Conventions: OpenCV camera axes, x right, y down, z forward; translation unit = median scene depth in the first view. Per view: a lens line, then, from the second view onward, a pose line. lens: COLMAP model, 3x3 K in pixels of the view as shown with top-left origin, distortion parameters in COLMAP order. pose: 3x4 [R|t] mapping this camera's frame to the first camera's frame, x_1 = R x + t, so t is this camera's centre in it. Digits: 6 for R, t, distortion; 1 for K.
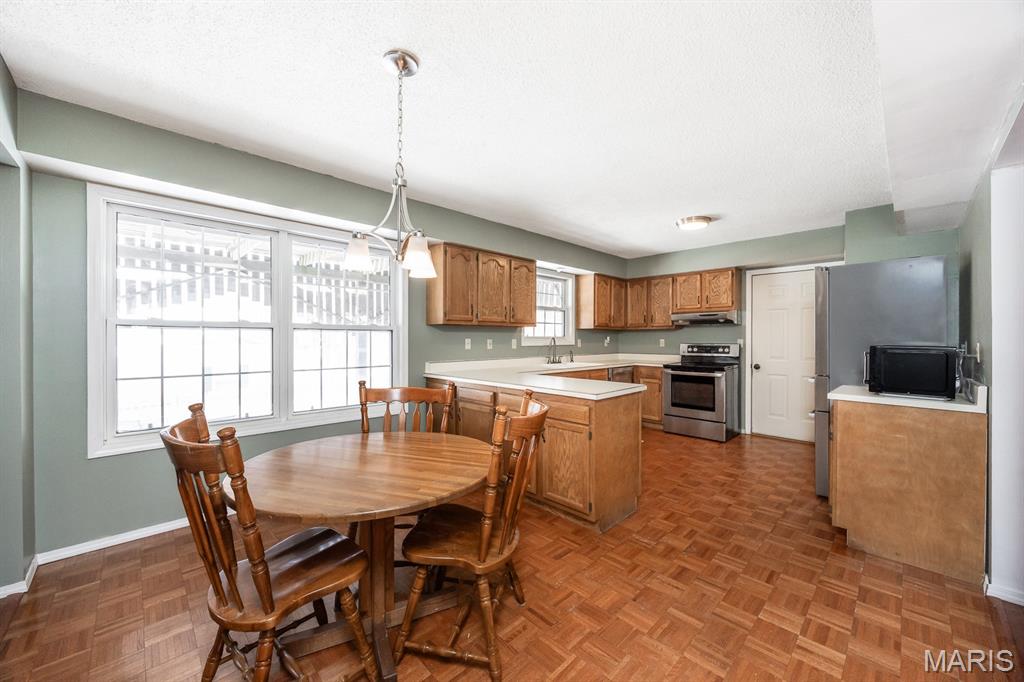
lens RADIAL K [[380.7, 0, 511.7], [0, 380.7, 341.0], [0, 0, 1]] dist [0.001273, 0.000035]
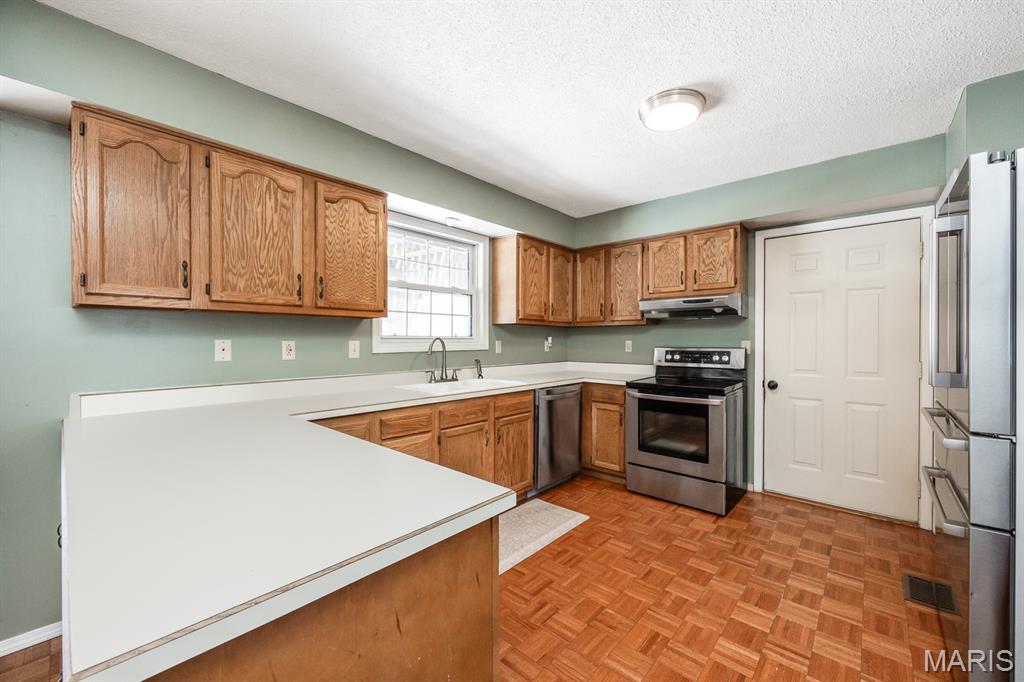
lens RADIAL K [[405.6, 0, 512.1], [0, 405.6, 342.2], [0, 0, 1]] dist [-0.003611, -0.000050]
pose [[0.998230, 0.000628, 0.059462, 0.173487], [-0.000644, 1.000000, 0.000240, -0.002570], [-0.059462, -0.000278, 0.998231, 0.353315]]
